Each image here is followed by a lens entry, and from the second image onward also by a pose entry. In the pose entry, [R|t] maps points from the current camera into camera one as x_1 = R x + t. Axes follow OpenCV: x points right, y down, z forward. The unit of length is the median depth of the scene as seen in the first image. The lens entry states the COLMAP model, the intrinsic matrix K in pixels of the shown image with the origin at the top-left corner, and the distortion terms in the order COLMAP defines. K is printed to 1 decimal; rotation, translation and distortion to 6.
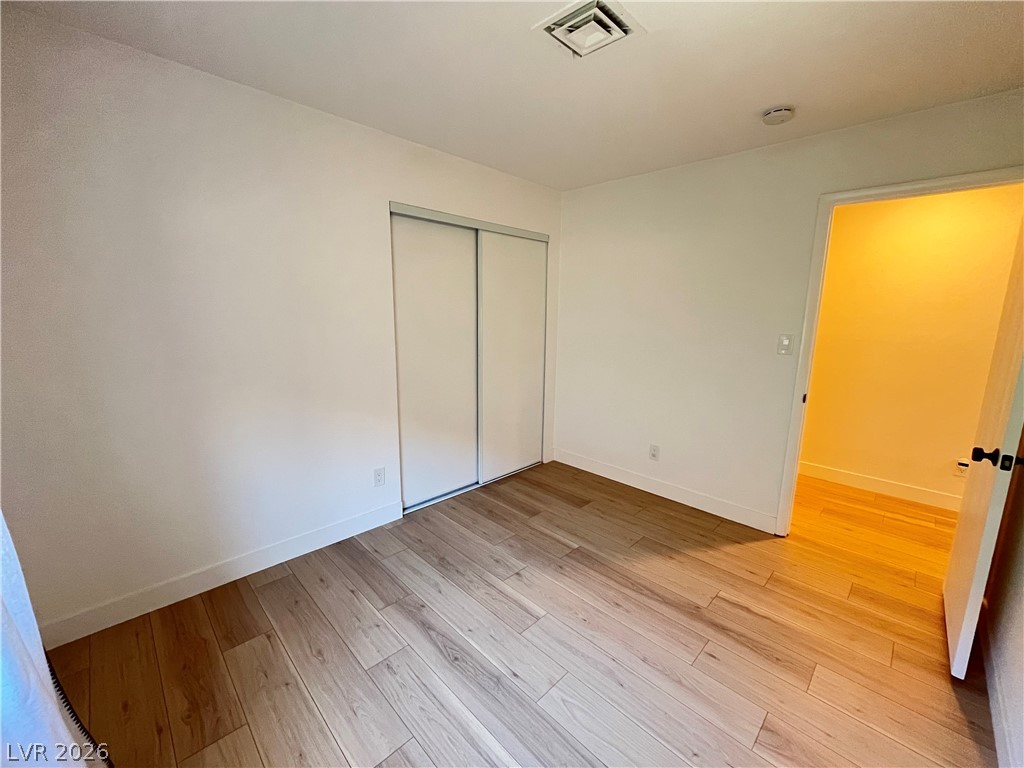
lens RADIAL K [[414.3, 0, 514.0], [0, 414.3, 383.6], [0, 0, 1]] dist [-0.003973, 0.000174]
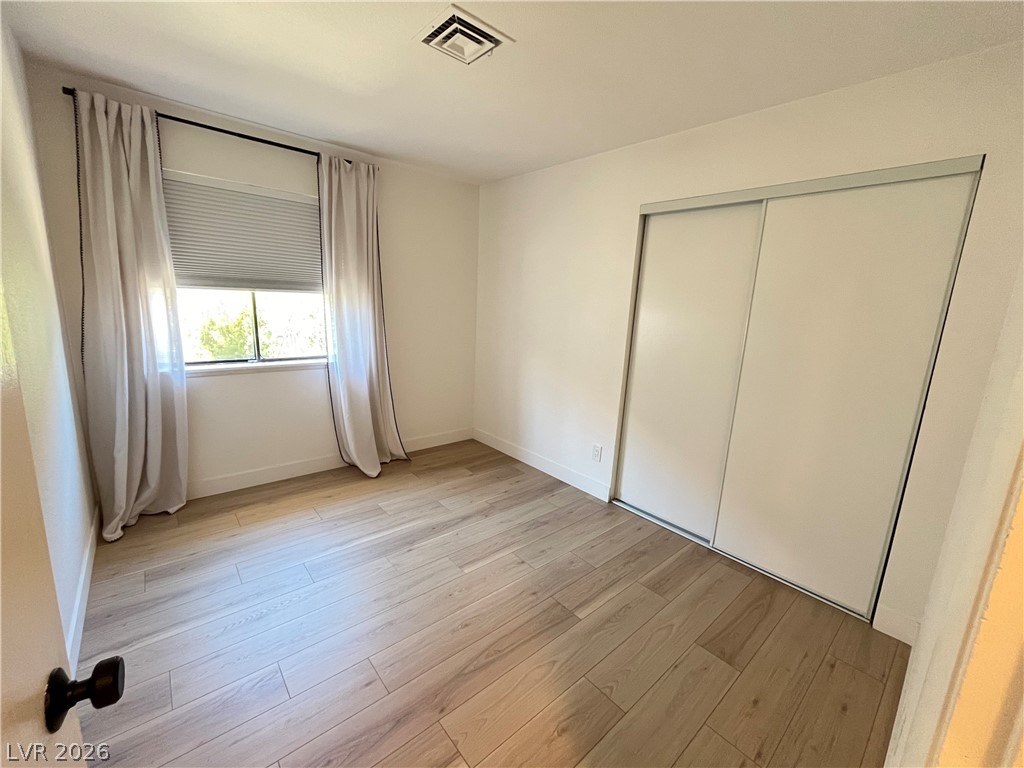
lens RADIAL K [[414.3, 0, 514.7], [0, 414.3, 384.6], [0, 0, 1]] dist [-0.003973, 0.000174]
pose [[-0.065486, 0.179252, -0.981621, 0.987092], [-0.223900, 0.956009, 0.189512, -0.155495], [0.972410, 0.232195, -0.022471, 0.955829]]
